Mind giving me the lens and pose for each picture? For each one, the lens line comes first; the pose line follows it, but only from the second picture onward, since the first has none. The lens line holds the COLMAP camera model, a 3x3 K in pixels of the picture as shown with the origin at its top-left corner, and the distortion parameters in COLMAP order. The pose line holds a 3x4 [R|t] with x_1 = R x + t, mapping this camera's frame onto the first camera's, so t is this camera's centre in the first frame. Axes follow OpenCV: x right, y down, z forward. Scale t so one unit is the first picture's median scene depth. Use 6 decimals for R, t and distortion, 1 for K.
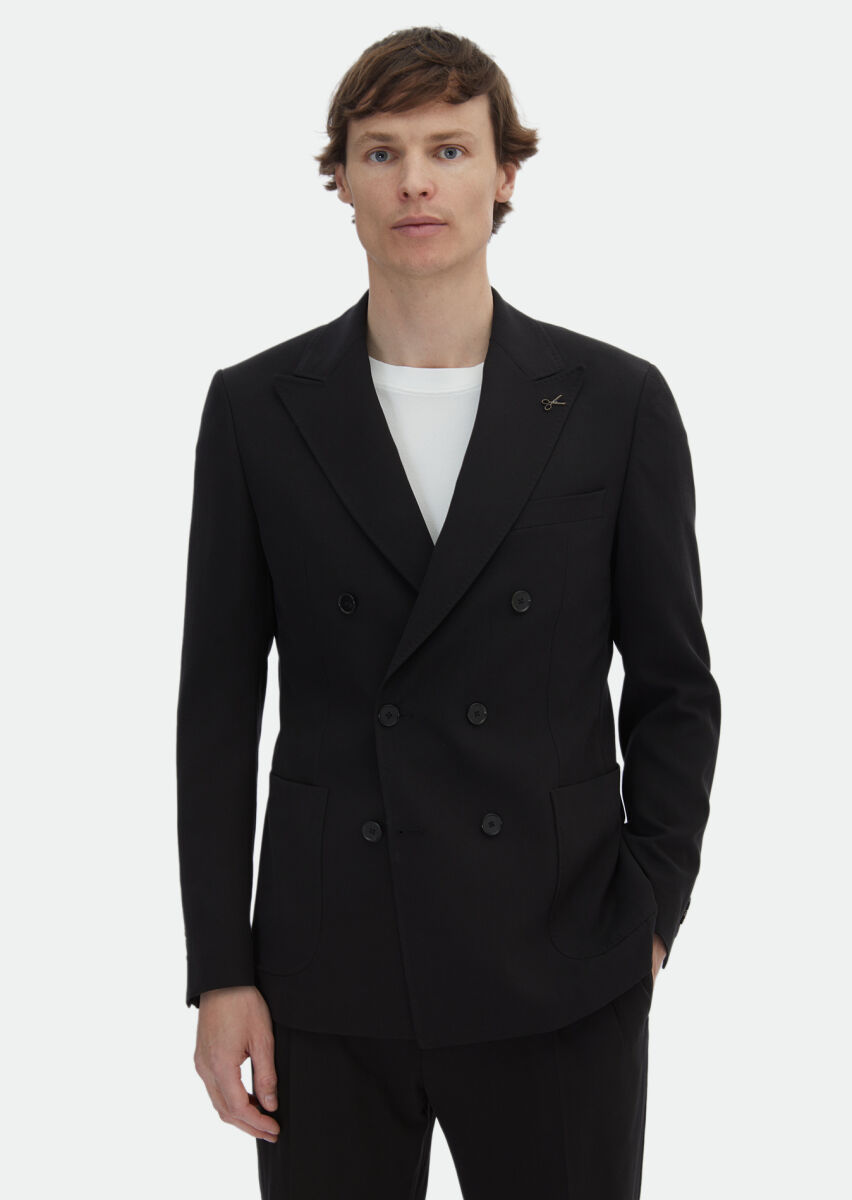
lens RADIAL K [[2232.6, 0, 415.9], [0, 2232.6, 663.5], [0, 0, 1]] dist [0.060864, 0.000000]
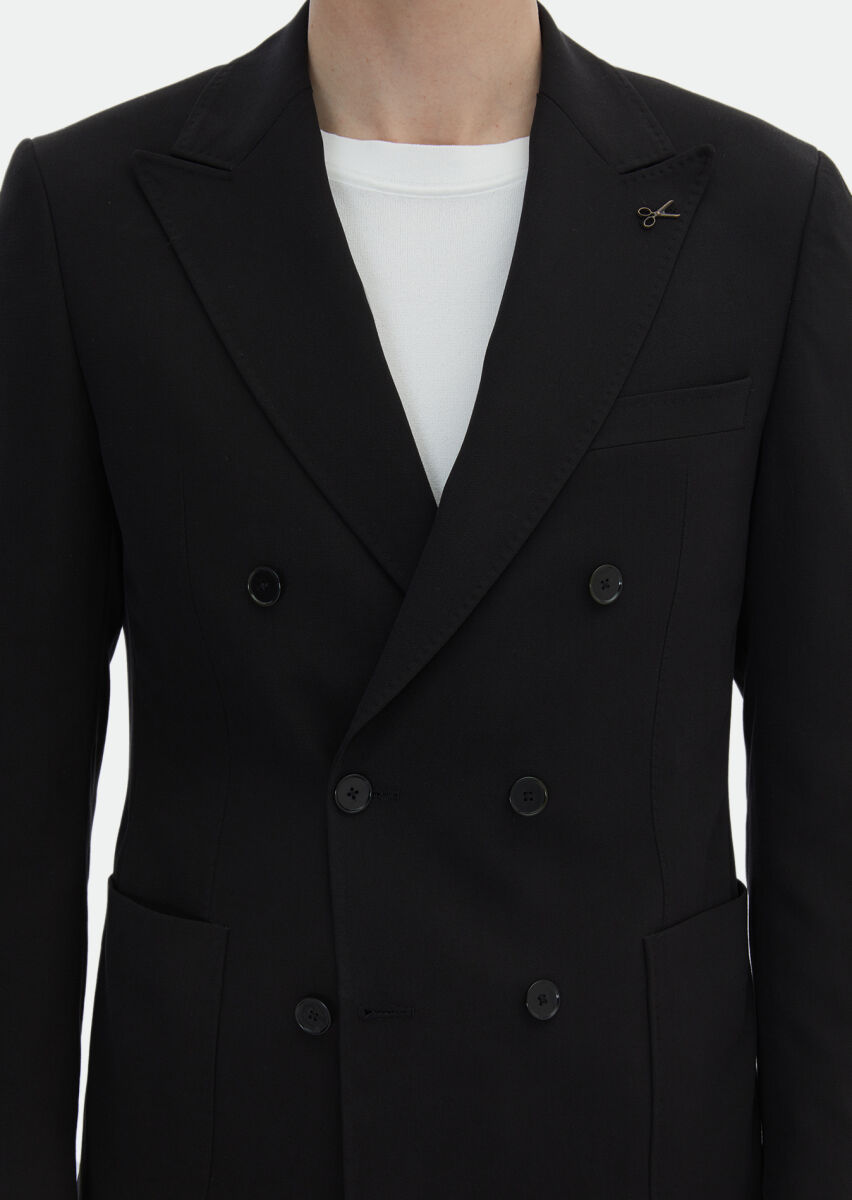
lens RADIAL K [[2232.6, 0, 432.4], [0, 2232.6, 602.9], [0, 0, 1]] dist [0.060864, 0.000000]
pose [[0.995574, 0.004499, 0.093870, -0.040951], [-0.003539, 0.999940, -0.010392, -0.017163], [-0.093911, 0.010014, 0.995530, 0.457970]]
